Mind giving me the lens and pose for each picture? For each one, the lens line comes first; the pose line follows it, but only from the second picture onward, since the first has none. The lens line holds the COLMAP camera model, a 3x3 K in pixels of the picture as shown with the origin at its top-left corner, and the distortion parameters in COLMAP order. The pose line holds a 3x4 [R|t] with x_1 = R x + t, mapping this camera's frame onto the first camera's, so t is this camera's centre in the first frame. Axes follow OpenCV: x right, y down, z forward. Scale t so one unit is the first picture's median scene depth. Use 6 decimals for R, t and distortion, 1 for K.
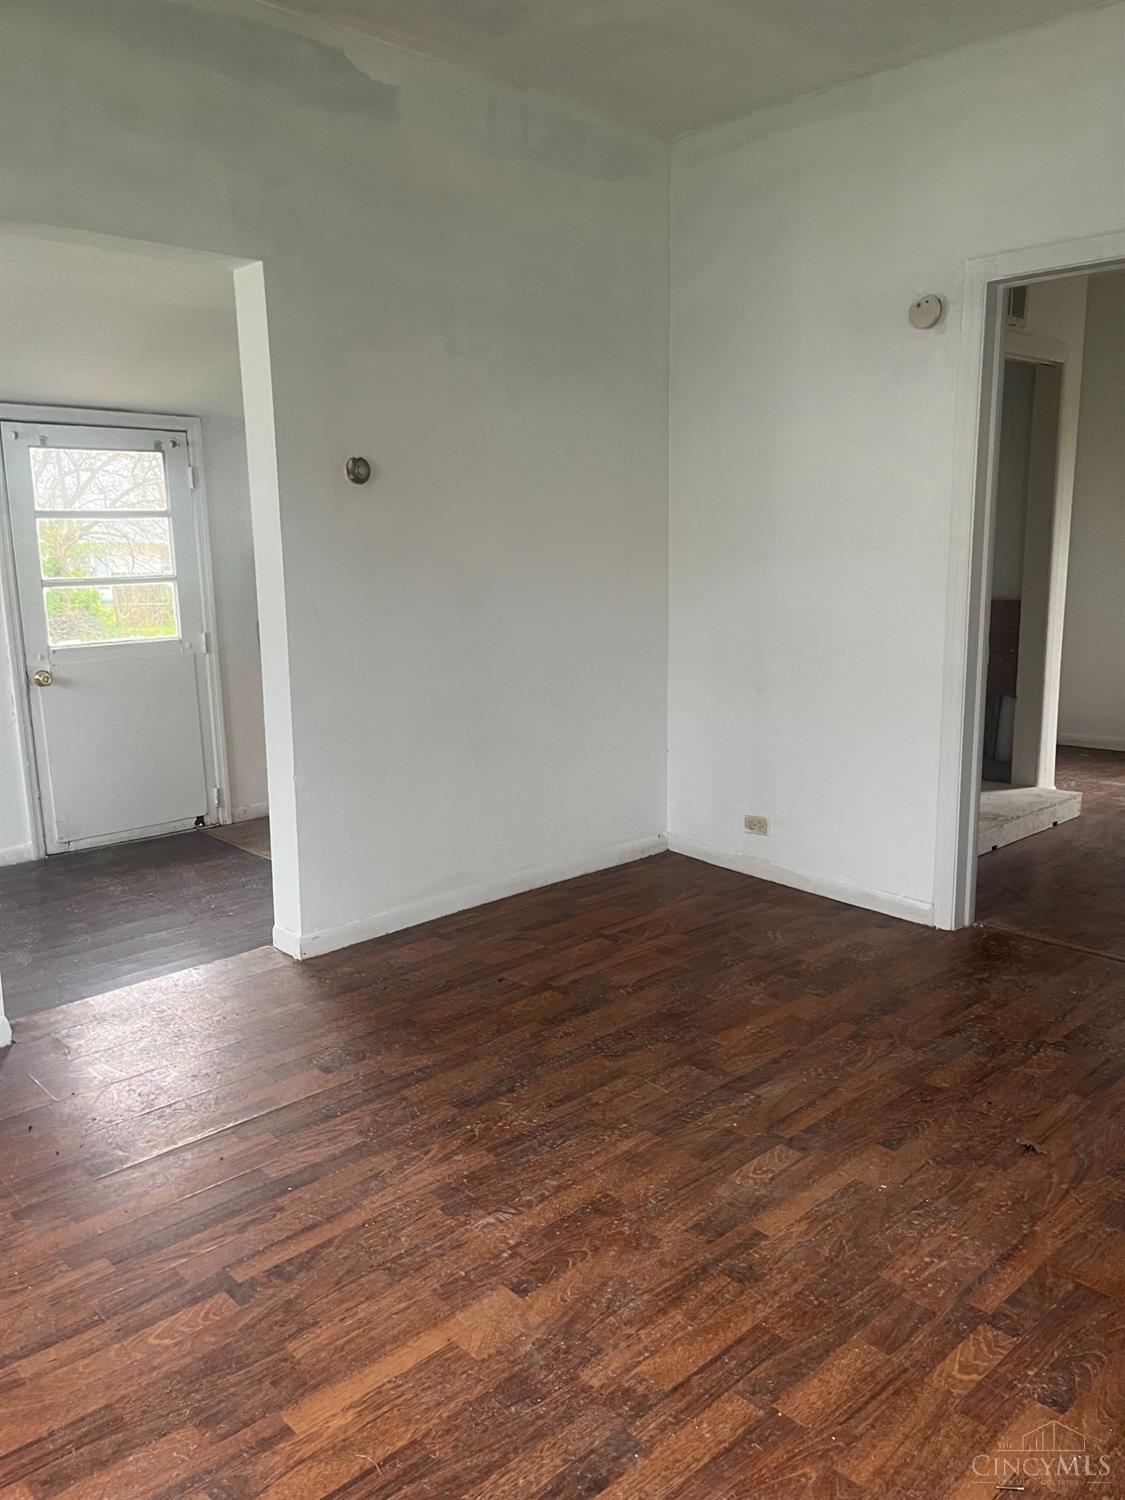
lens RADIAL K [[1126.6, 0, 563.9], [0, 1126.6, 751.7], [0, 0, 1]] dist [0.061507, -0.088938]
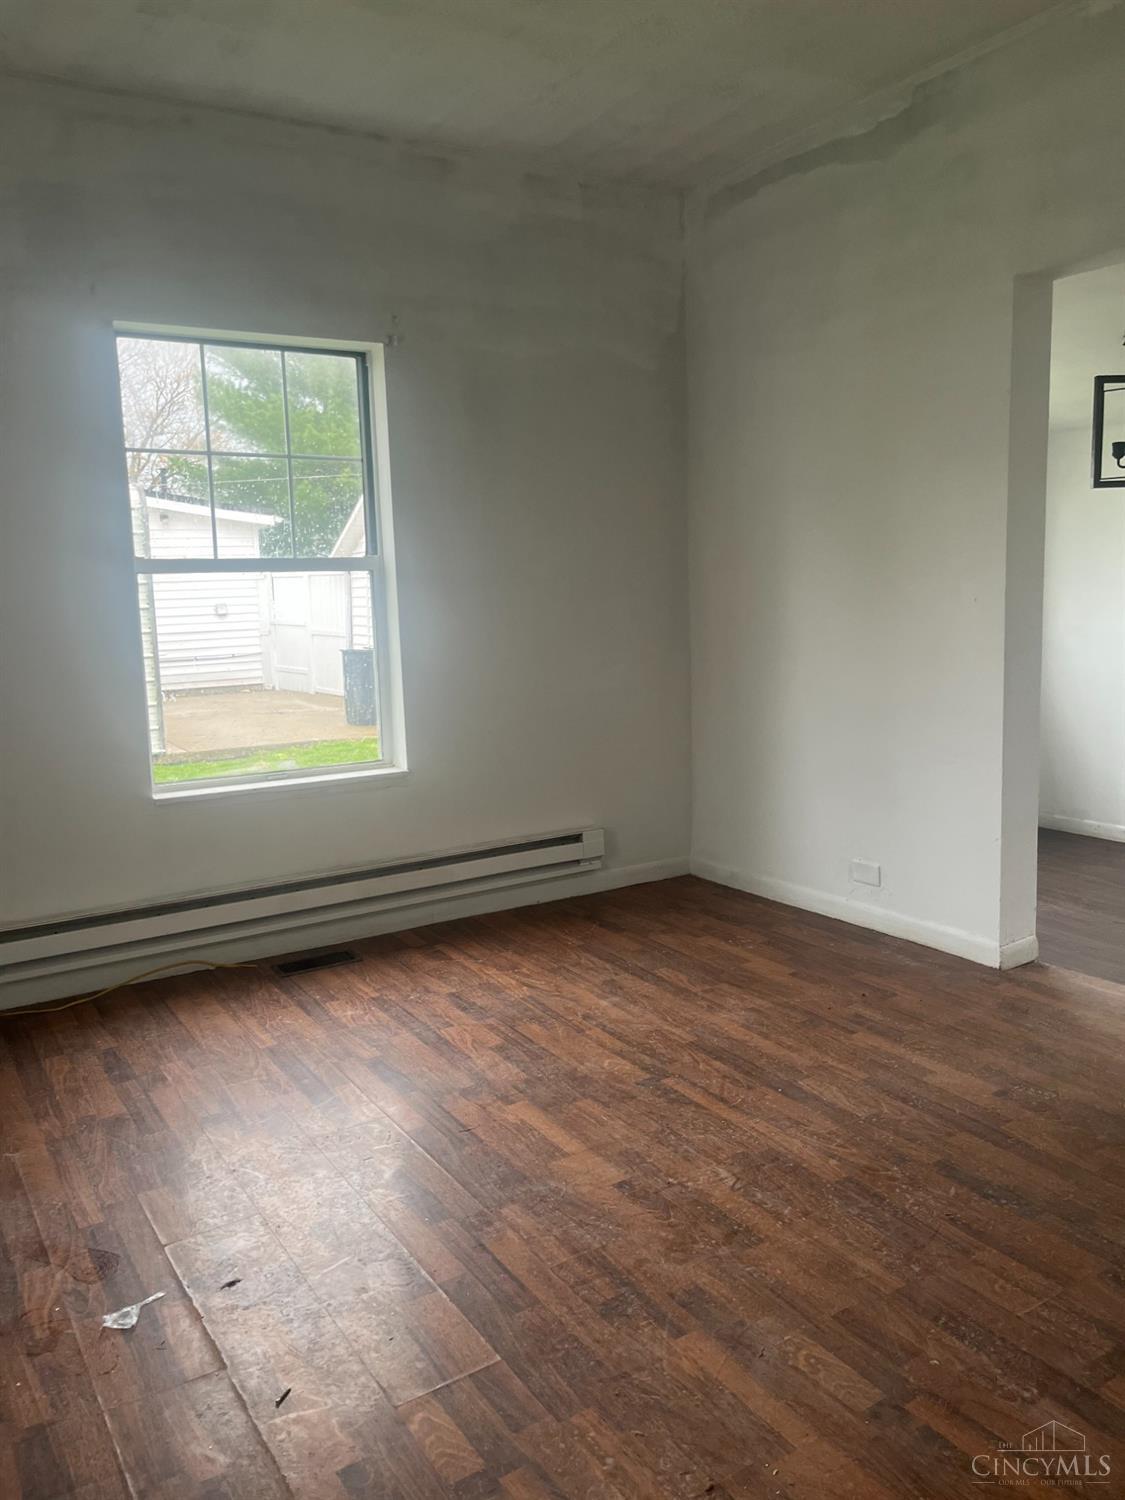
lens RADIAL K [[1126.6, 0, 562.4], [0, 1126.6, 748.5], [0, 0, 1]] dist [0.061507, -0.088938]
pose [[-0.195592, 0.159085, -0.967696, 0.967096], [-0.131447, 0.973598, 0.186623, -0.173777], [0.971836, 0.163702, -0.169517, 0.972424]]
